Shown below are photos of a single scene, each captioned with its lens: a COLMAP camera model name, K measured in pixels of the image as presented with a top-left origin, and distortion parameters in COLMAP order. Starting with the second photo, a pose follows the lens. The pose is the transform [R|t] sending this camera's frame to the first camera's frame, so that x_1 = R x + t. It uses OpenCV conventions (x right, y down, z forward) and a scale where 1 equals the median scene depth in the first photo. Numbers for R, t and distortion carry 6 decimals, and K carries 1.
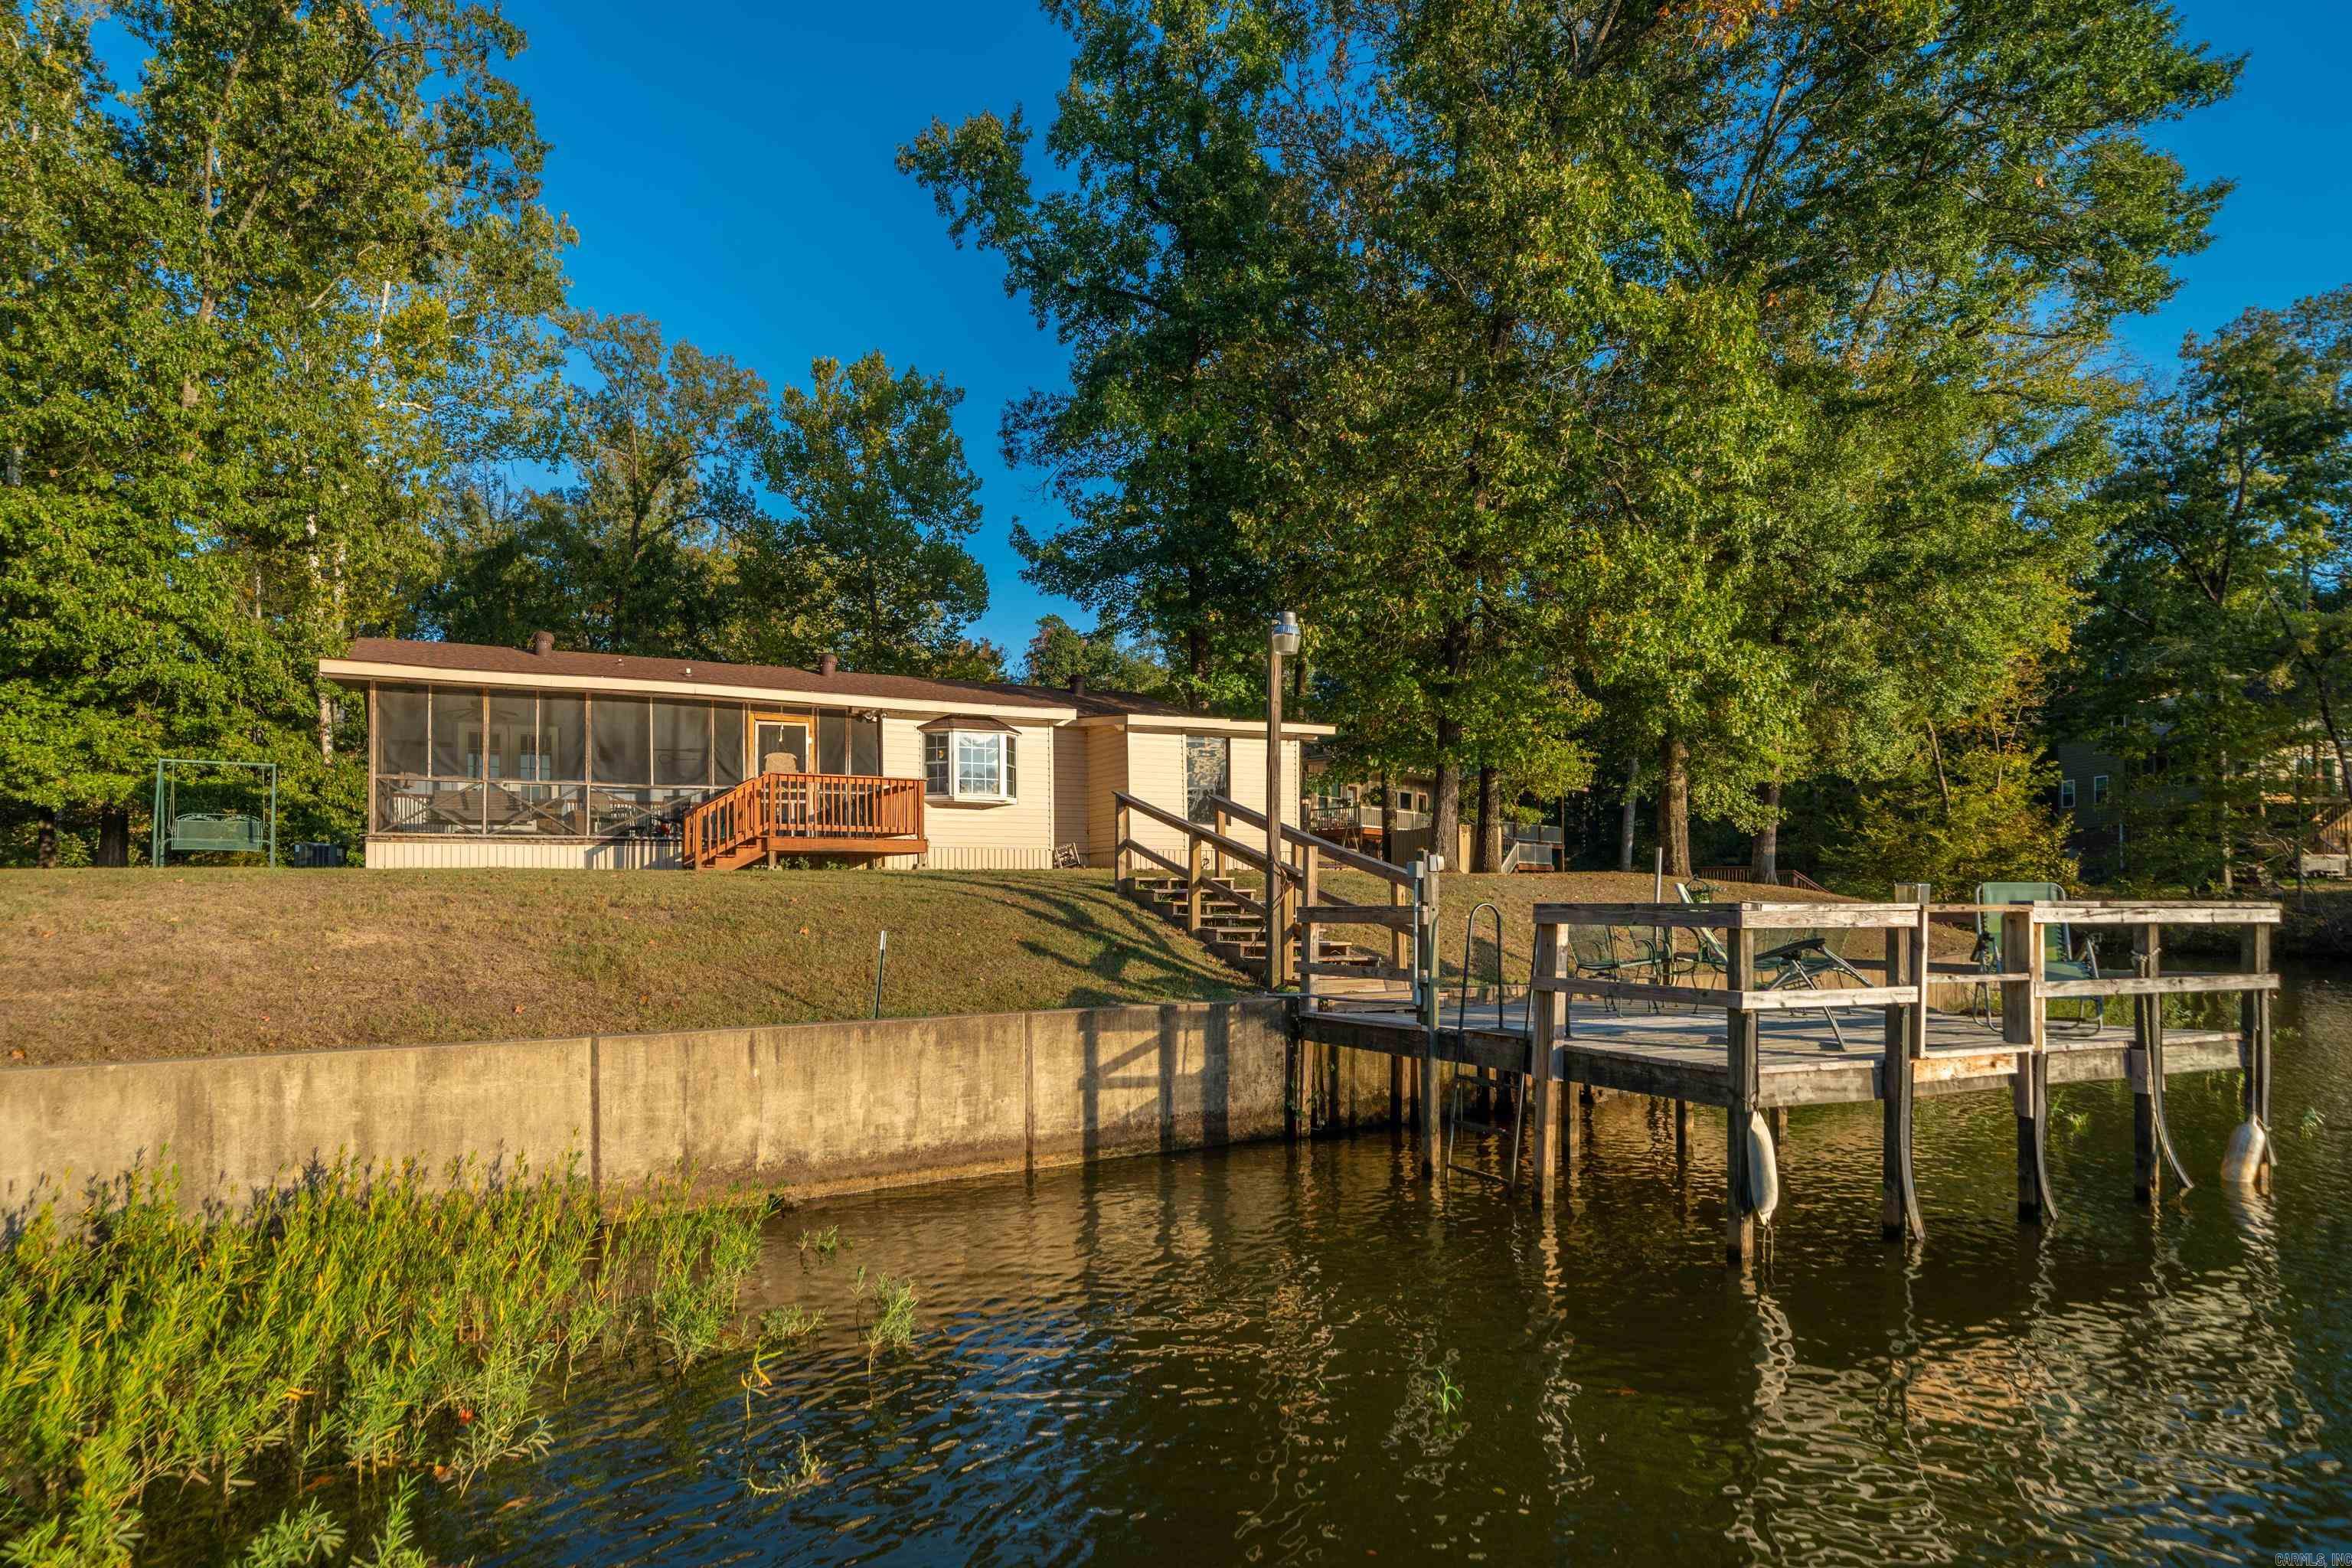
lens RADIAL K [[1356.8, 0, 1175.1], [0, 1356.8, 885.9], [0, 0, 1]] dist [-0.003596, -0.000359]
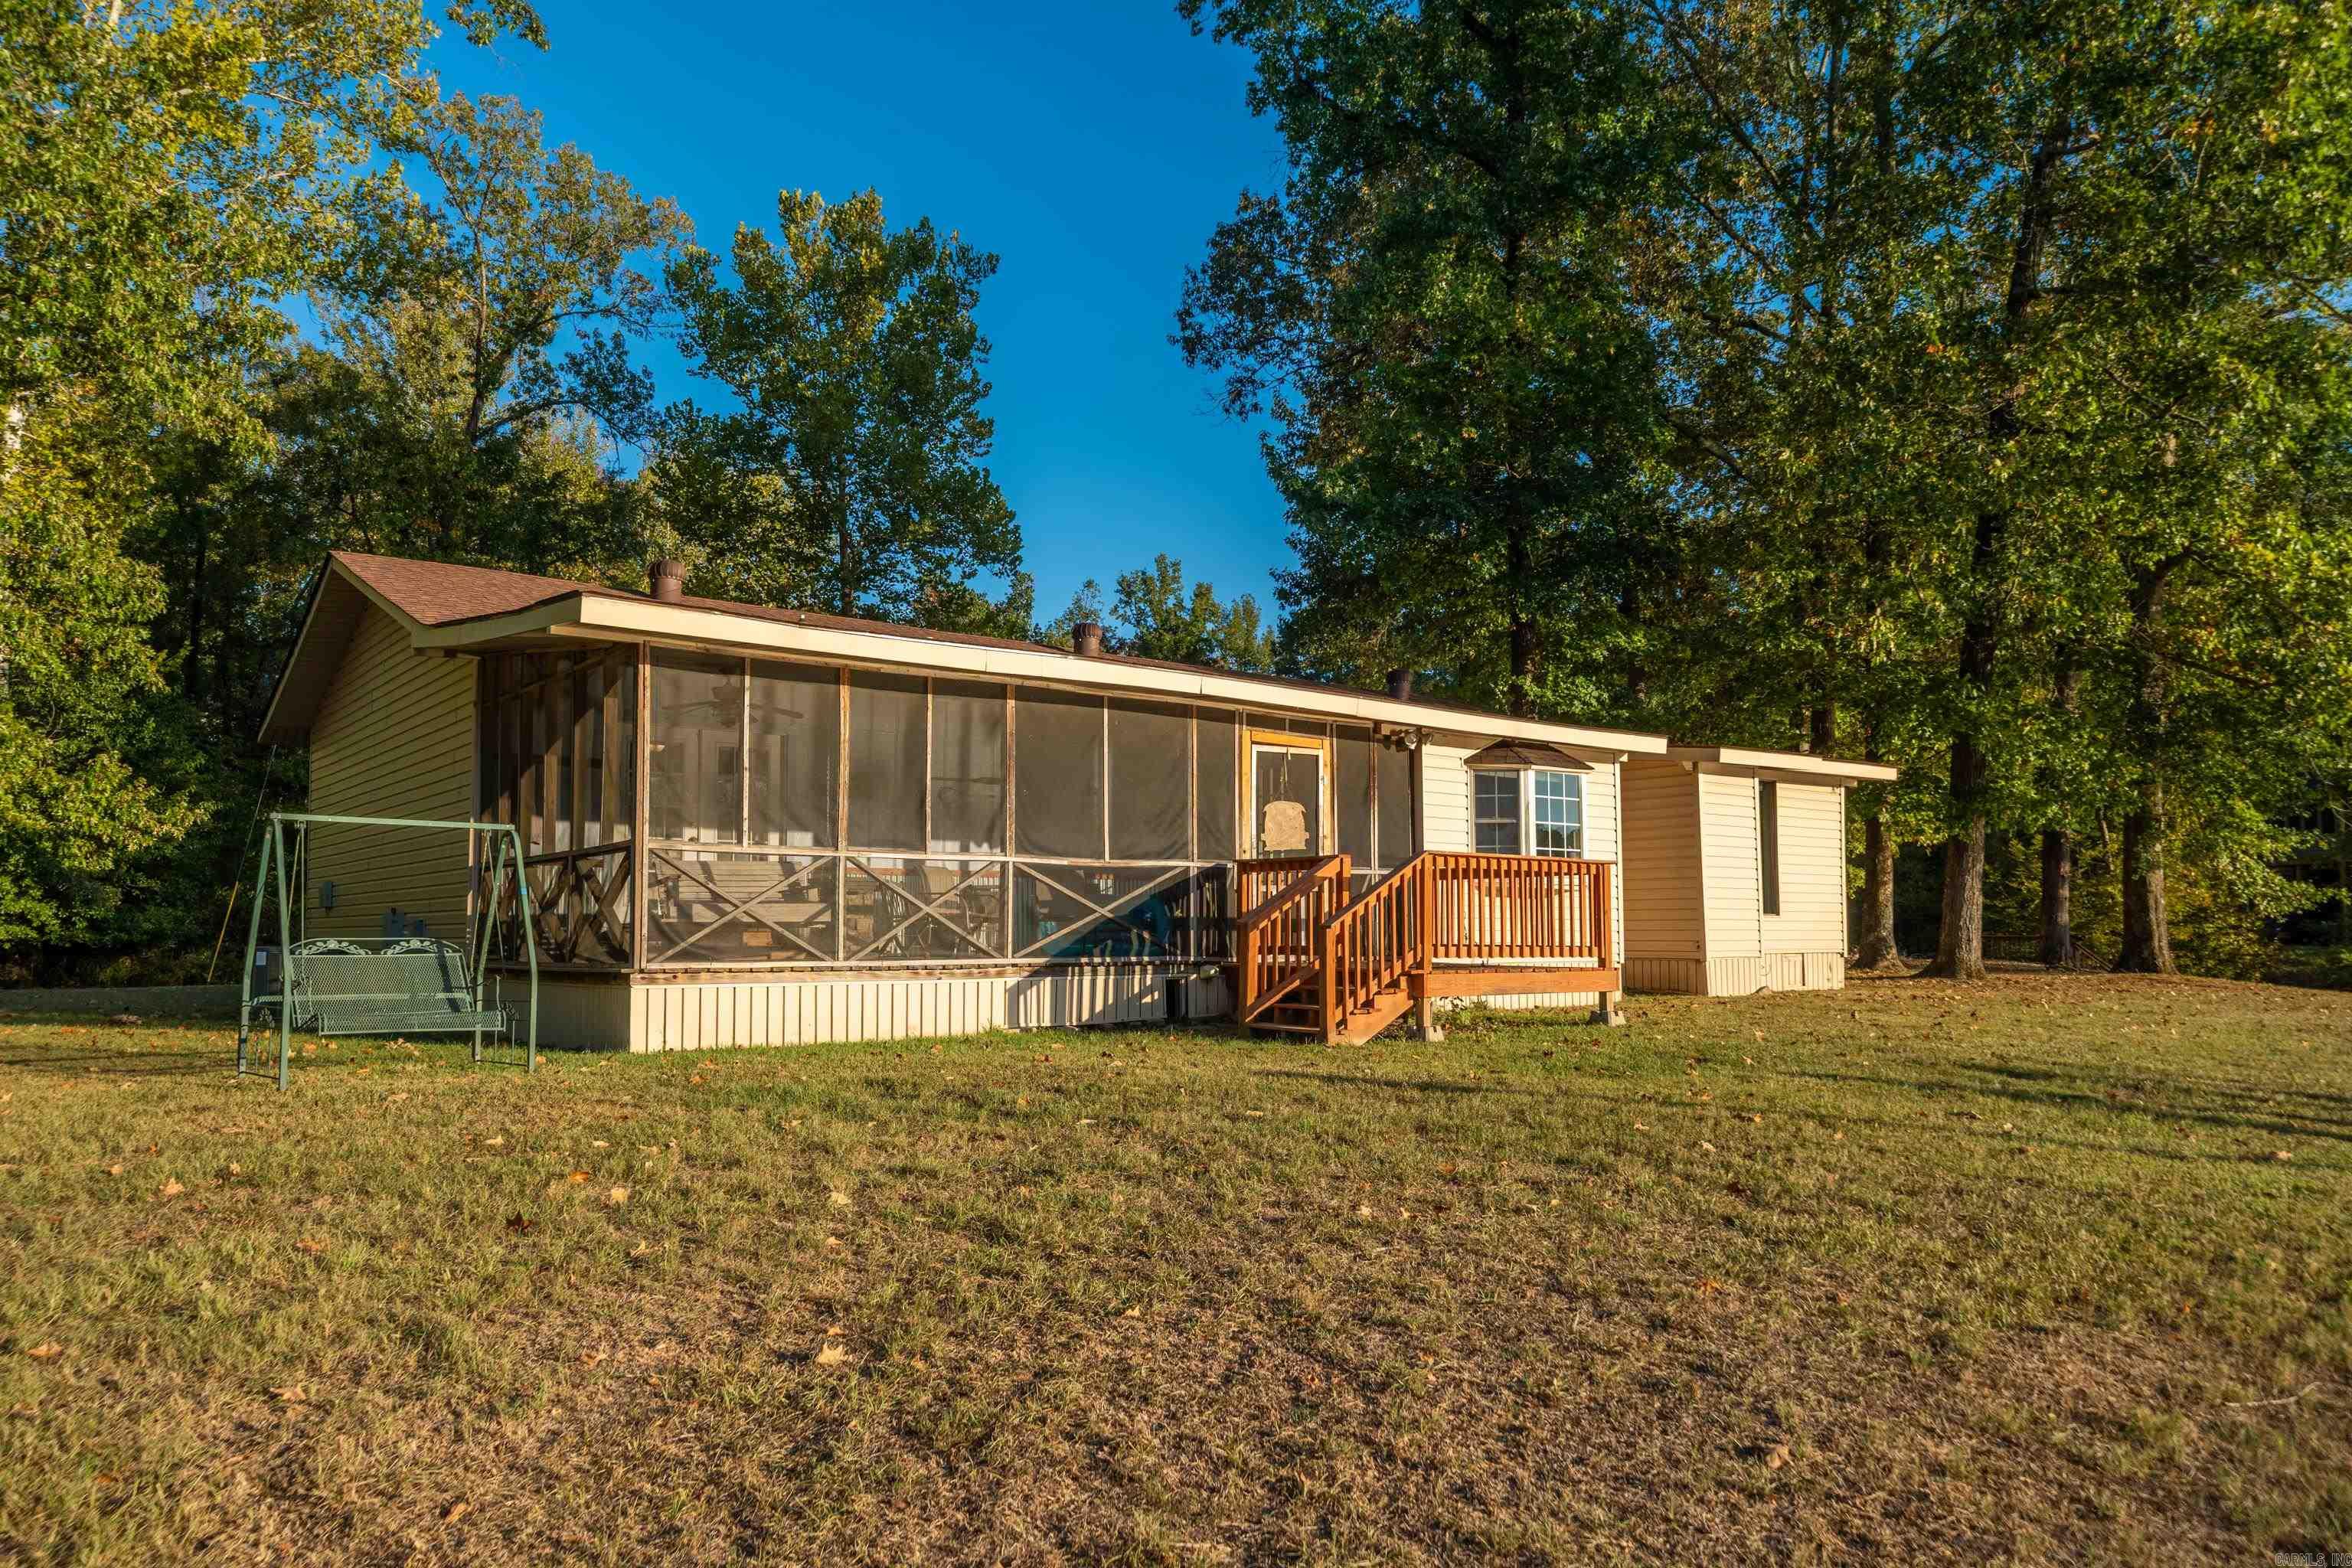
lens RADIAL K [[1581.1, 0, 1176.0], [0, 1581.1, 784.0], [0, 0, 1]] dist [0.023484, -0.000351]
pose [[0.976515, 0.027877, 0.213636, -0.396658], [-0.012208, 0.997160, -0.074316, -0.046900], [-0.215101, 0.069962, 0.974083, 0.310696]]
